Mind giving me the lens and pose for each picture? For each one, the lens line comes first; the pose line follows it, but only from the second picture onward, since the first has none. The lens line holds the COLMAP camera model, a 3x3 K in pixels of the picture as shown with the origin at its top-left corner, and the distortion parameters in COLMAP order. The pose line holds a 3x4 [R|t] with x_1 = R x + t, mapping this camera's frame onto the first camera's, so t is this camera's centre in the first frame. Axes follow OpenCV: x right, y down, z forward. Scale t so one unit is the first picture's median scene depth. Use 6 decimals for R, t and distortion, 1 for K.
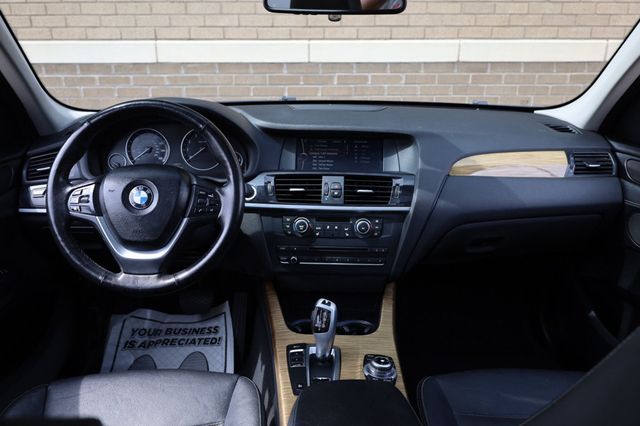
lens RADIAL K [[567.9, 0, 335.3], [0, 567.9, 201.6], [0, 0, 1]] dist [0.022447, -0.016262]
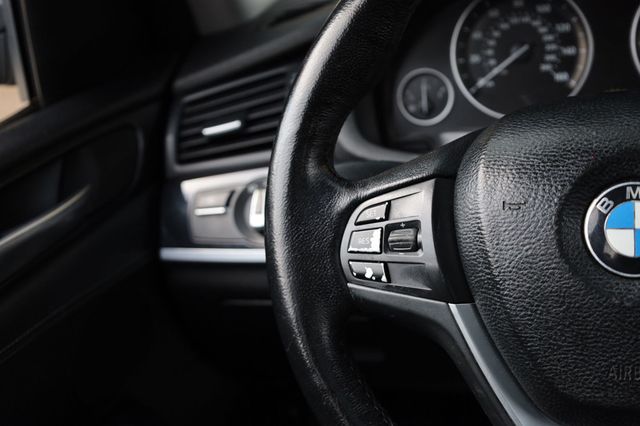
lens RADIAL K [[982.5, 0, 319.5], [0, 982.5, 209.8], [0, 0, 1]] dist [0.020202, 0.000000]
pose [[0.955689, -0.021703, -0.293578, -0.277582], [0.036001, 0.998410, 0.043384, -0.031452], [0.292170, -0.052031, 0.954950, 0.446023]]
